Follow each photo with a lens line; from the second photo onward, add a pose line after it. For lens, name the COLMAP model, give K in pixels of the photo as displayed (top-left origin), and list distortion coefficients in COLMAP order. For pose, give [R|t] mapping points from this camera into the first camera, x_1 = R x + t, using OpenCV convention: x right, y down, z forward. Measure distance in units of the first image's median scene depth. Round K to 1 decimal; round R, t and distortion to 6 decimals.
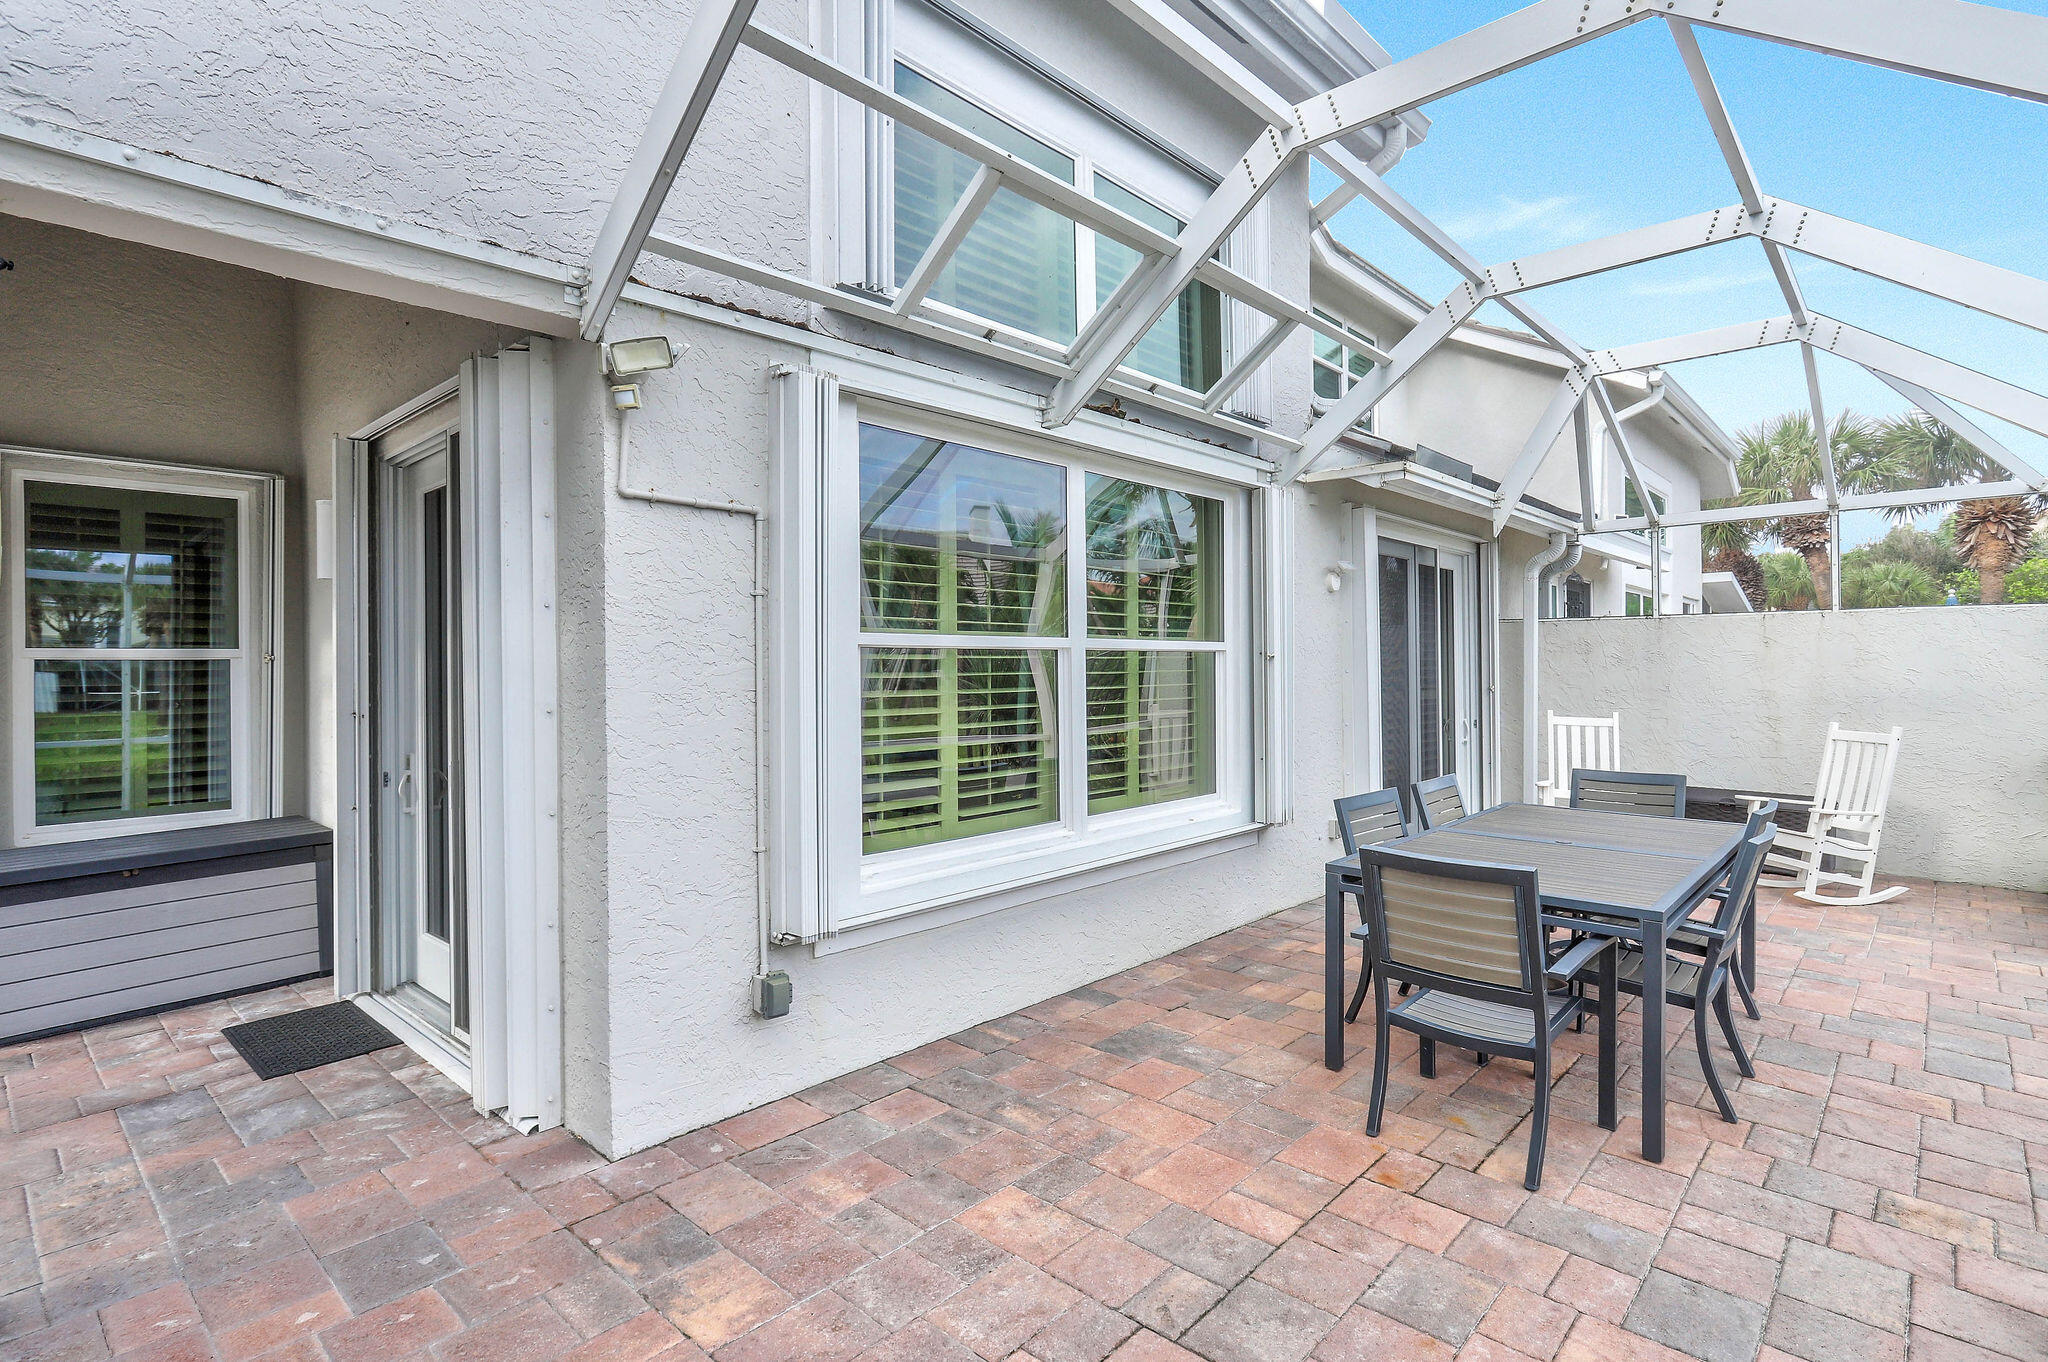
lens RADIAL K [[1018.7, 0, 1029.8], [0, 1018.7, 663.9], [0, 0, 1]] dist [-0.005719, -0.000473]
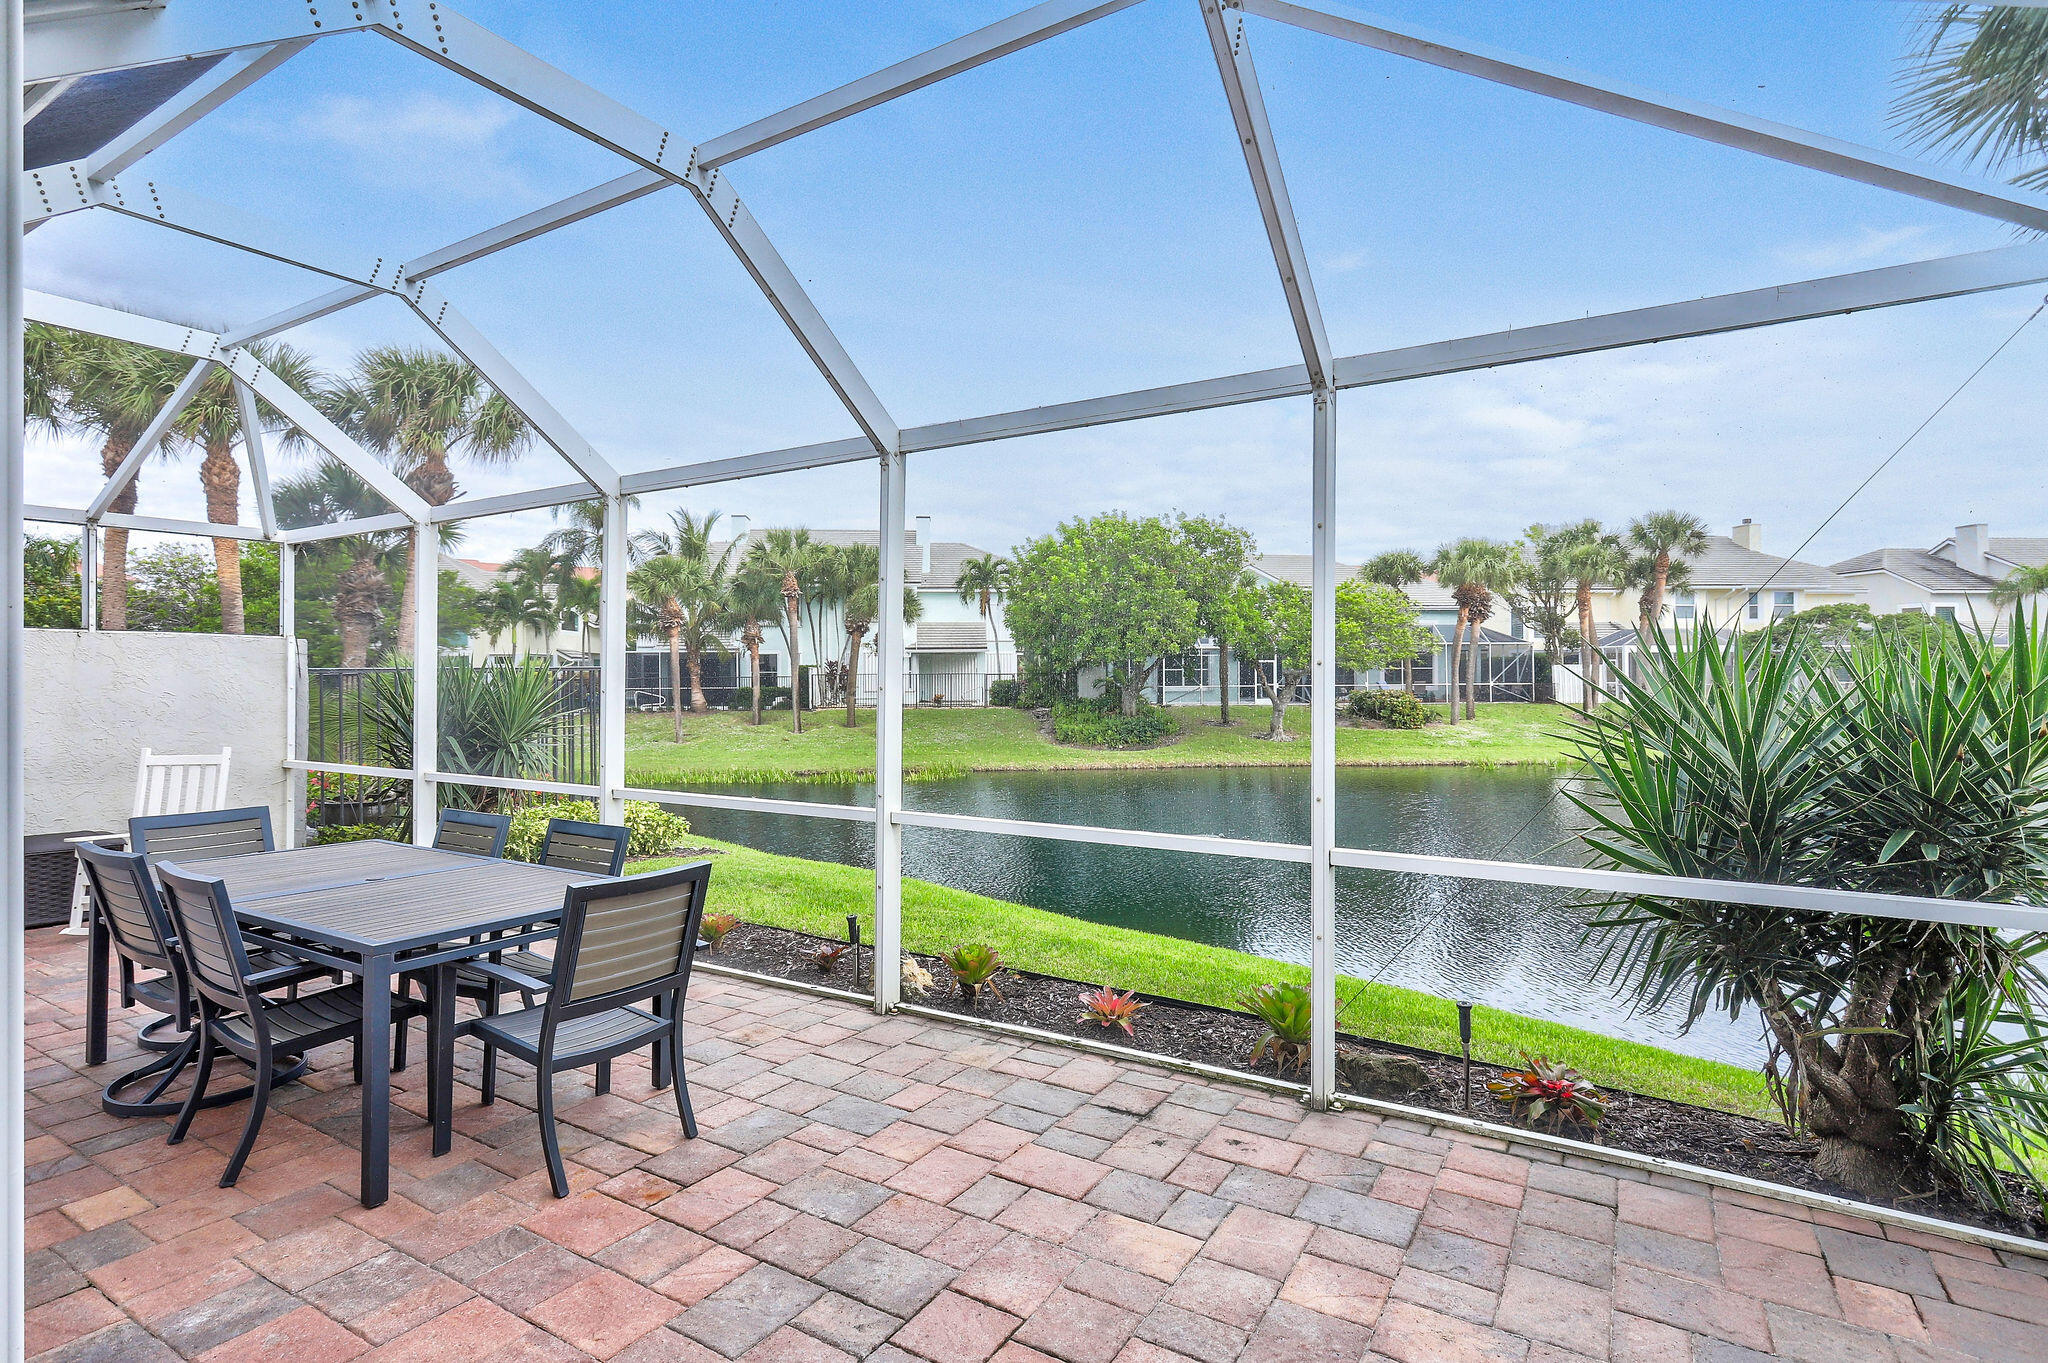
lens RADIAL K [[1015.3, 0, 1014.5], [0, 1015.3, 677.6], [0, 0, 1]] dist [-0.002553, -0.000259]
pose [[-0.190013, 0.007612, 0.981752, -0.654022], [0.001971, 0.999971, -0.007372, -0.002647], [-0.981780, 0.000534, -0.190023, 0.768239]]
